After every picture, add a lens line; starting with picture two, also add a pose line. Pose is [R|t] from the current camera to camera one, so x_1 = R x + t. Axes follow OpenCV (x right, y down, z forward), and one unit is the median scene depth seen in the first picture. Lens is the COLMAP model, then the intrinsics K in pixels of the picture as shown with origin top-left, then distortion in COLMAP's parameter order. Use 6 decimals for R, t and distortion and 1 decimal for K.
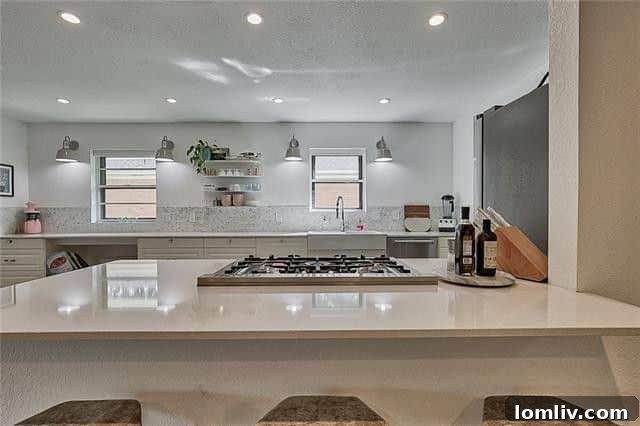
lens RADIAL K [[296.4, 0, 319.5], [0, 296.4, 215.7], [0, 0, 1]] dist [0.002334, 0.000093]
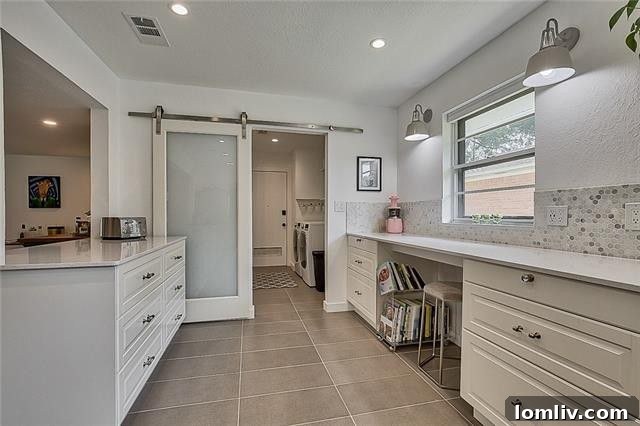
lens RADIAL K [[296.4, 0, 319.5], [0, 296.4, 215.7], [0, 0, 1]] dist [0.002334, 0.000093]
pose [[0.210562, 0.006513, -0.977559, -0.169074], [-0.007055, 0.999962, 0.005142, 0.007063], [0.977555, 0.005814, 0.210600, 0.577985]]
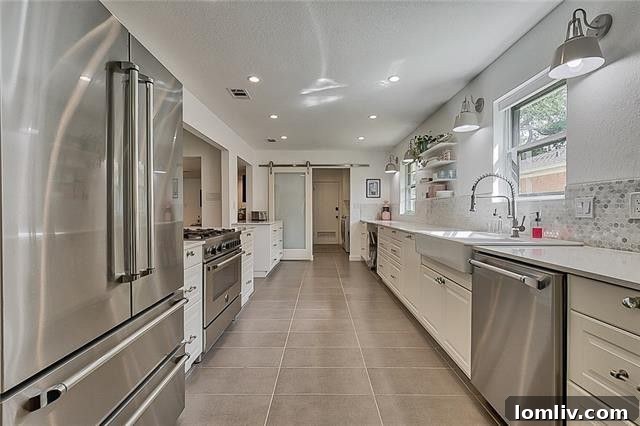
lens RADIAL K [[304.5, 0, 330.2], [0, 304.5, 211.6], [0, 0, 1]] dist [0.001762, 0.000030]
pose [[-0.001354, 0.006929, -0.999975, 0.640042], [-0.005471, 0.999961, 0.006936, 0.004982], [0.999984, 0.005481, -0.001317, 0.665149]]
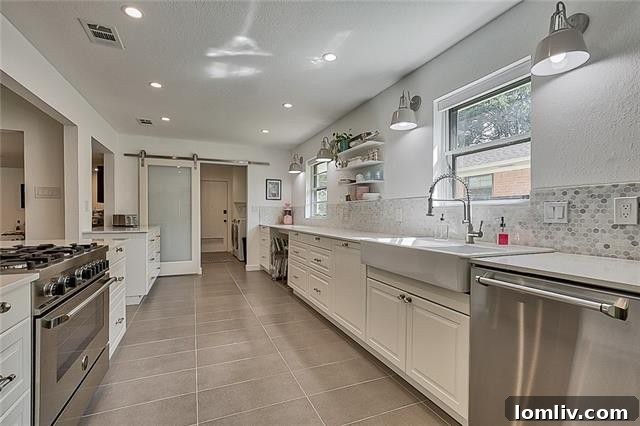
lens RADIAL K [[296.4, 0, 330.8], [0, 296.4, 215.3], [0, 0, 1]] dist [-0.002803, -0.000141]
pose [[0.395227, 0.009115, -0.918538, 0.453594], [-0.009440, 0.999938, 0.005861, 0.004656], [0.918535, 0.006355, 0.395288, 0.581010]]
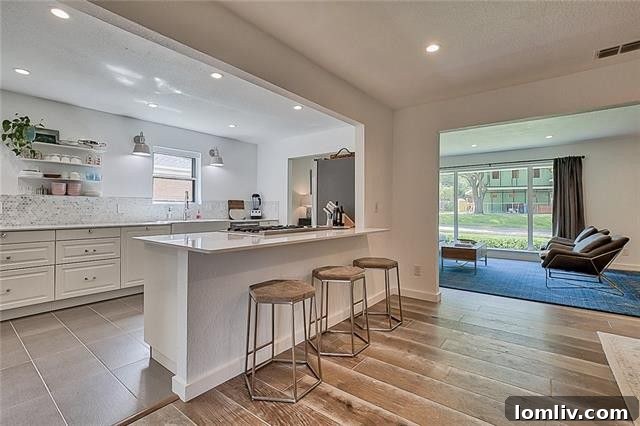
lens RADIAL K [[286.6, 0, 333.1], [0, 286.6, 209.2], [0, 0, 1]] dist [0.000543, -0.000015]
pose [[0.614574, 0.002444, 0.788856, -0.477230], [0.004286, 0.999970, -0.006437, 0.017801], [-0.788848, 0.007337, 0.614545, -0.182916]]
